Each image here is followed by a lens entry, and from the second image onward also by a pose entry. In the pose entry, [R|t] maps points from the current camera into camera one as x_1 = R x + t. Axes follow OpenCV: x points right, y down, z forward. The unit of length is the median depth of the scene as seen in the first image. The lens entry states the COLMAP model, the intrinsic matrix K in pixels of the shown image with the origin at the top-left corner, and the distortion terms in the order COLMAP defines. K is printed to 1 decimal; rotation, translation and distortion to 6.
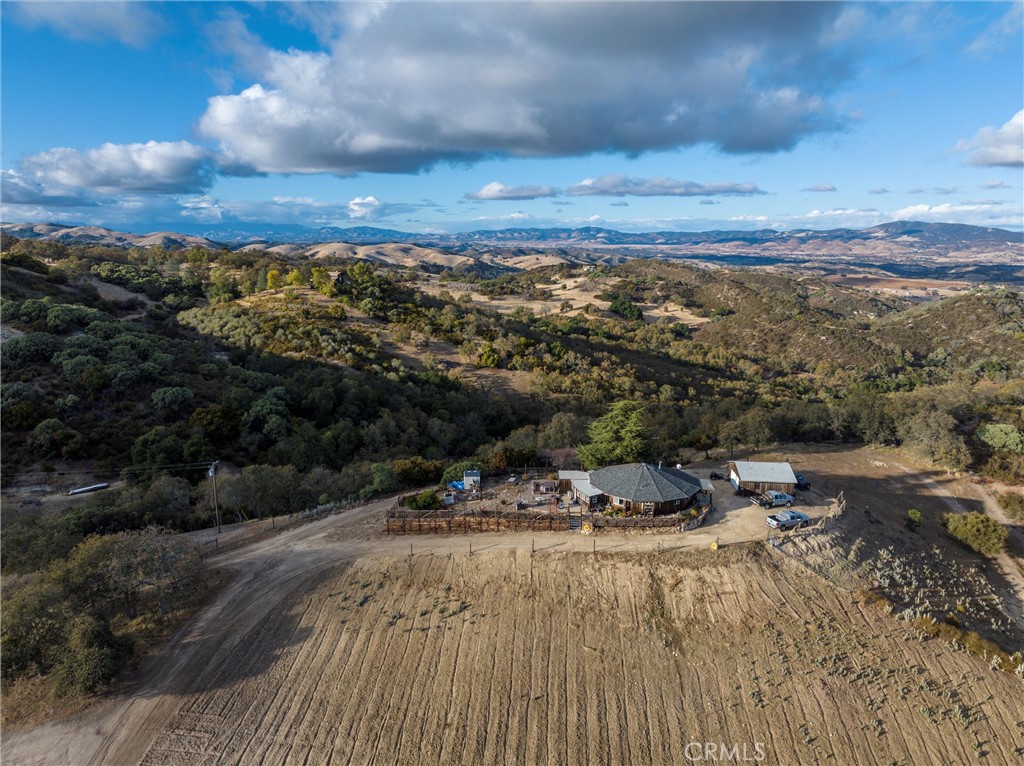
lens RADIAL K [[725.9, 0, 510.5], [0, 725.9, 353.9], [0, 0, 1]] dist [-0.030588, 0.016473]
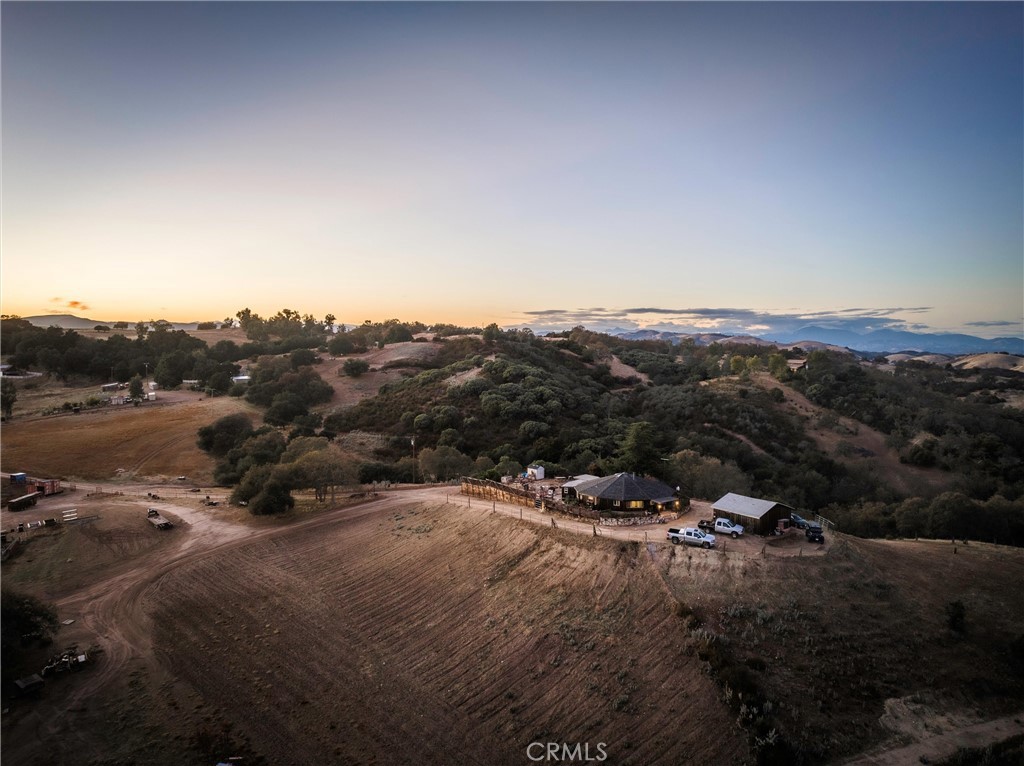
lens RADIAL K [[725.9, 0, 519.4], [0, 725.9, 372.1], [0, 0, 1]] dist [-0.030588, 0.016473]
pose [[0.669388, 0.031493, -0.742246, 0.607627], [-0.125004, 0.989631, -0.070744, 0.064342], [0.732321, 0.140139, 0.666383, 0.072931]]
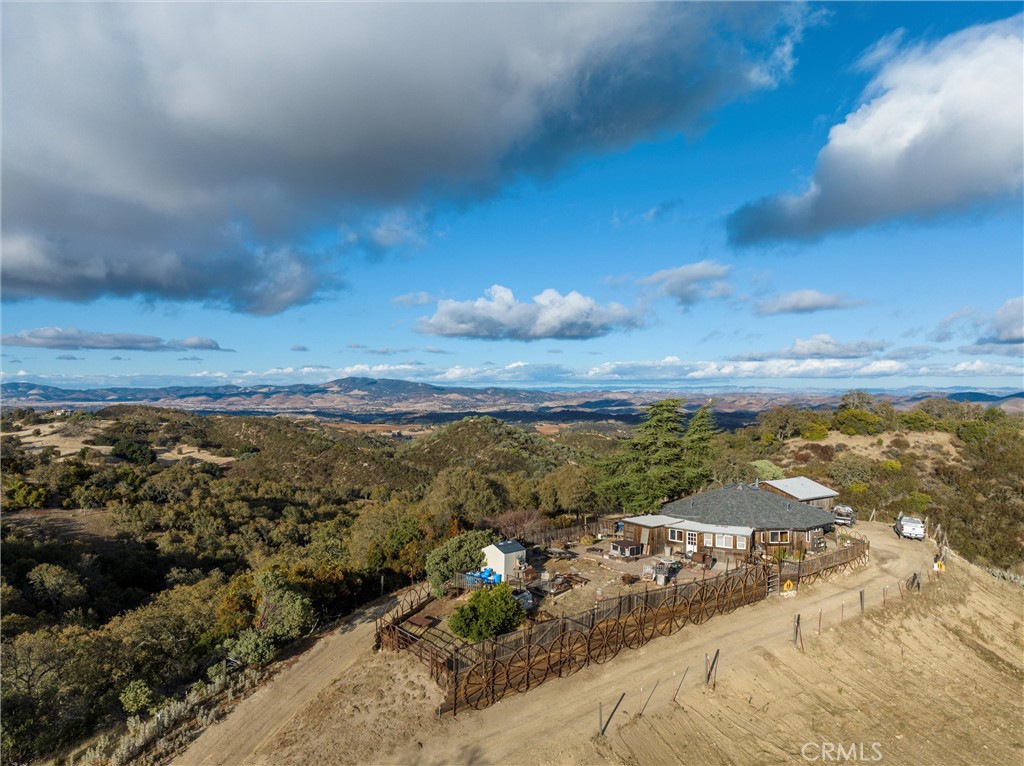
lens RADIAL K [[725.9, 0, 517.1], [0, 725.9, 383.0], [0, 0, 1]] dist [-0.030588, 0.016473]
pose [[0.755242, 0.000610, 0.655446, -0.252172], [0.112319, 0.985087, -0.130338, 0.084525], [-0.645751, 0.172055, 0.743910, 0.431379]]
